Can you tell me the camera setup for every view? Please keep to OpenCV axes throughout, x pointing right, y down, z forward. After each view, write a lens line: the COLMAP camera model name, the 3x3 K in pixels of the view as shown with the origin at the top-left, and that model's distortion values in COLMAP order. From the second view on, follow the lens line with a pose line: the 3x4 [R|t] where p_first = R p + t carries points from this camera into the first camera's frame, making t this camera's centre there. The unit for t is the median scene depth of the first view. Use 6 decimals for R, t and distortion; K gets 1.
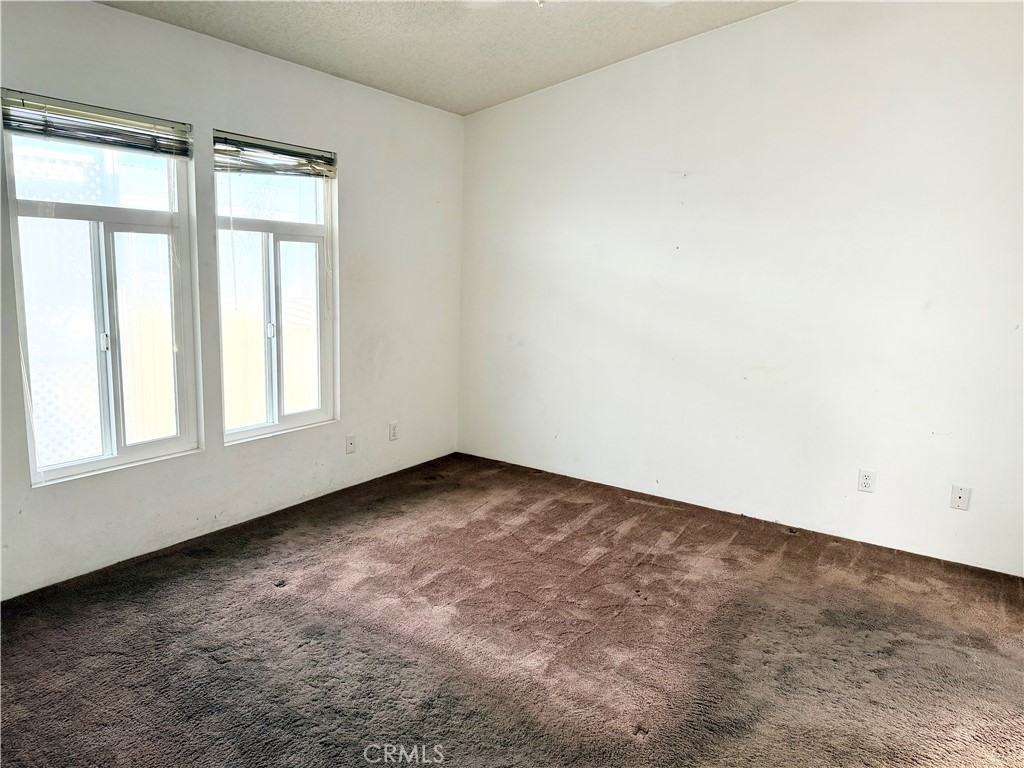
lens RADIAL K [[720.2, 0, 569.6], [0, 720.2, 388.7], [0, 0, 1]] dist [0.074314, -0.082932]
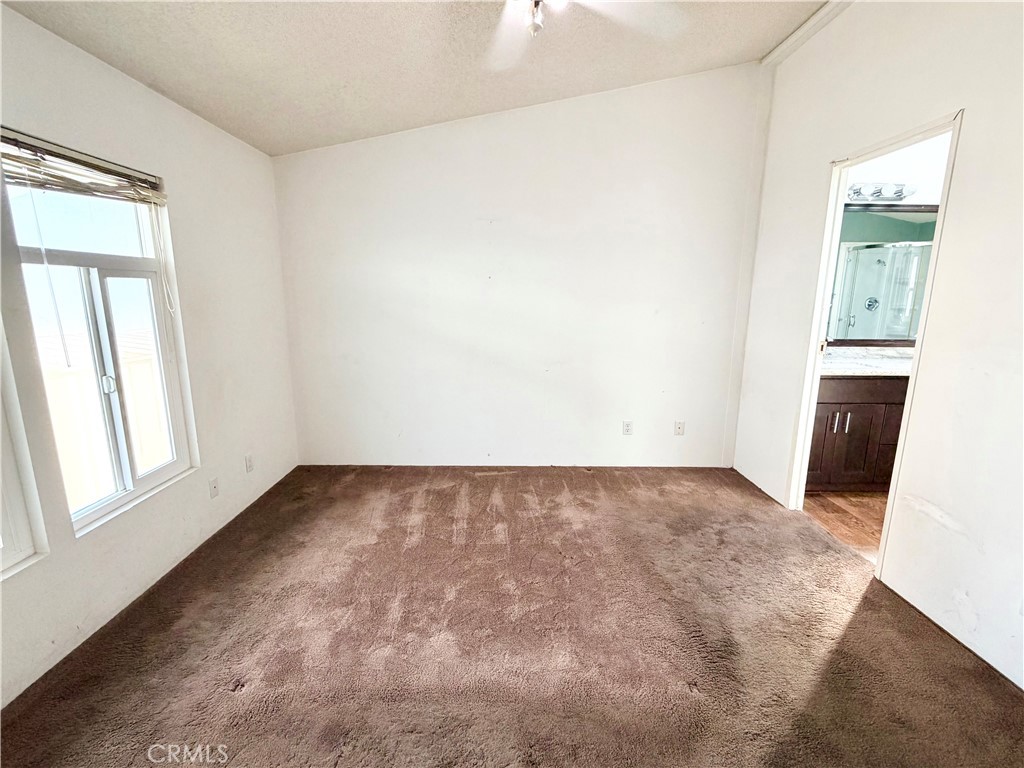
lens RADIAL K [[453.4, 0, 531.7], [0, 453.4, 383.1], [0, 0, 1]] dist [0.003688, 0.000608]
pose [[0.849173, -0.134820, 0.510616, -0.262285], [0.113761, 0.990864, 0.072434, -0.064431], [-0.515717, -0.003420, 0.856752, 0.296541]]
